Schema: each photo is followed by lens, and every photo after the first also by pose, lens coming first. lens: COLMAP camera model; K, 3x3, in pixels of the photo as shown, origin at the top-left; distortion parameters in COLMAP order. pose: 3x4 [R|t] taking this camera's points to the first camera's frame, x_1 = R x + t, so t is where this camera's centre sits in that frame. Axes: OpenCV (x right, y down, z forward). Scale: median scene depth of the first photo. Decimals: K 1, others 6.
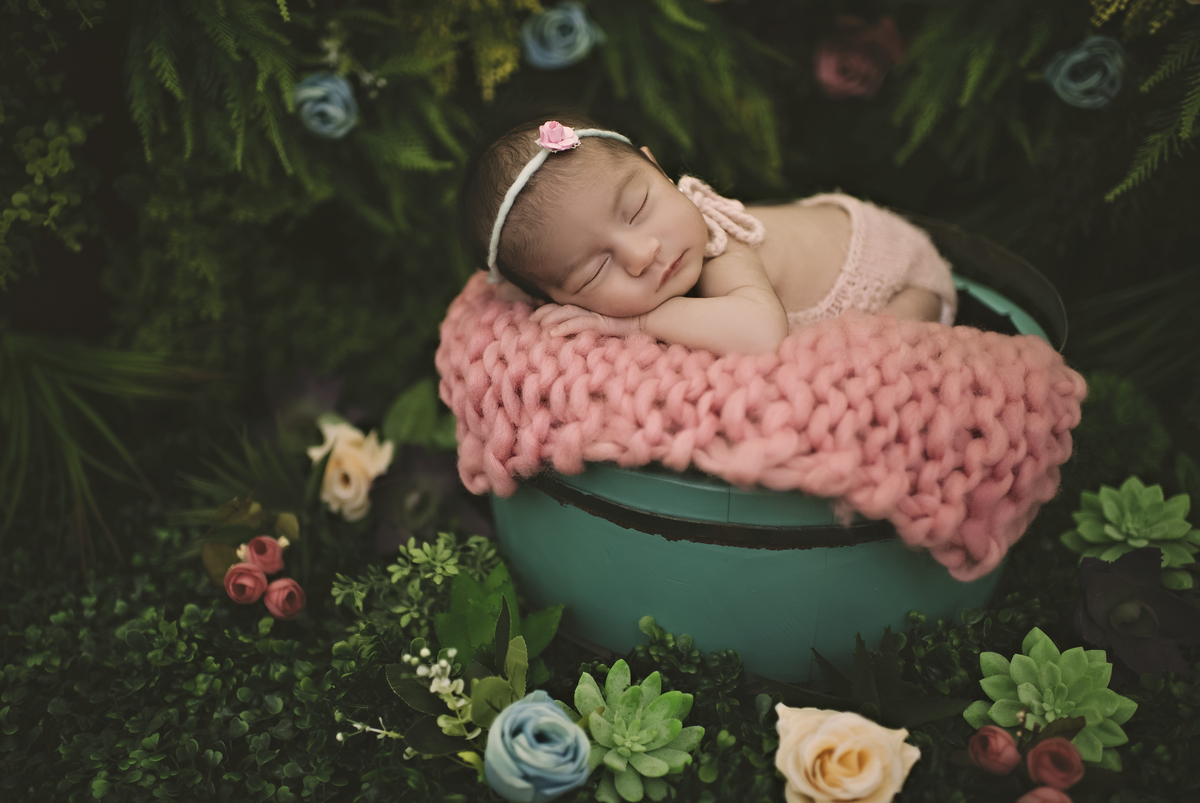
lens RADIAL K [[1226.1, 0, 618.4], [0, 1226.1, 406.8], [0, 0, 1]] dist [-0.091244, 0.038229]
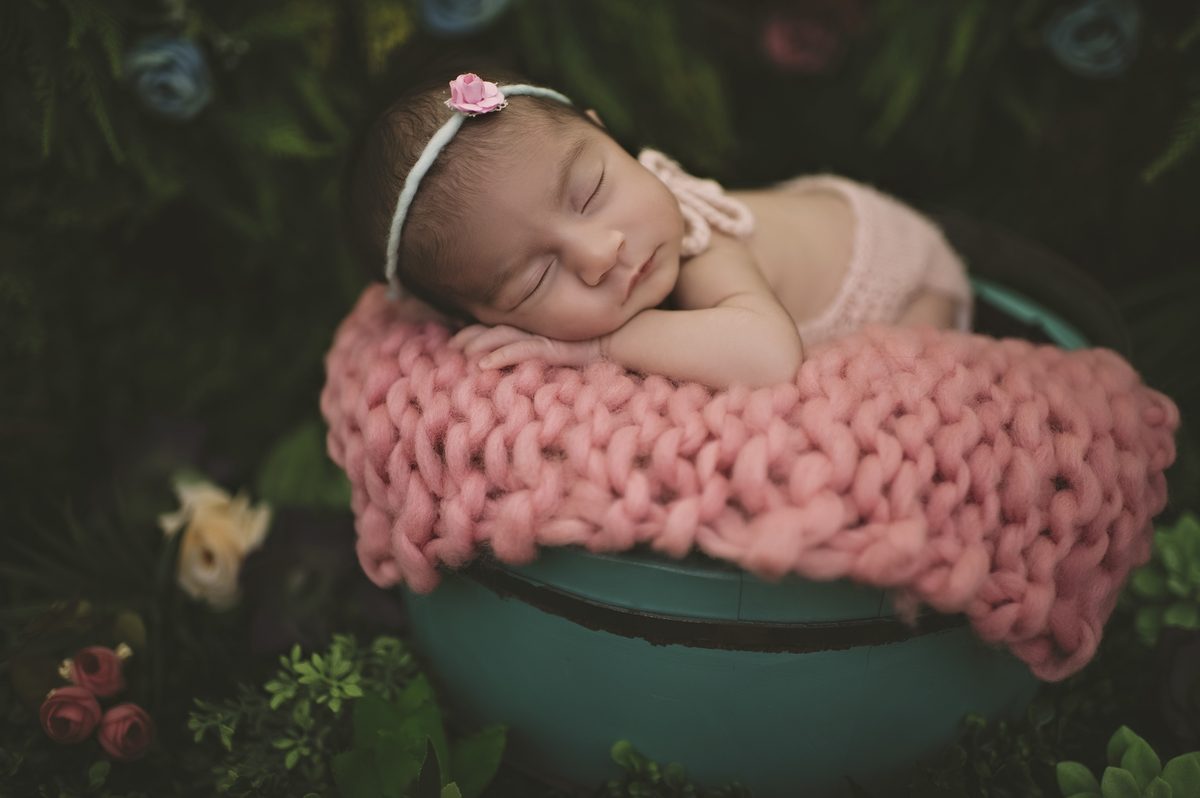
lens RADIAL K [[1170.5, 0, 614.3], [0, 1170.5, 404.5], [0, 0, 1]] dist [-0.084235, 0.013866]
pose [[0.994902, -0.032711, 0.095396, -0.041766], [0.033434, 0.999423, -0.005981, -0.028944], [-0.095145, 0.009140, 0.995421, 0.295793]]
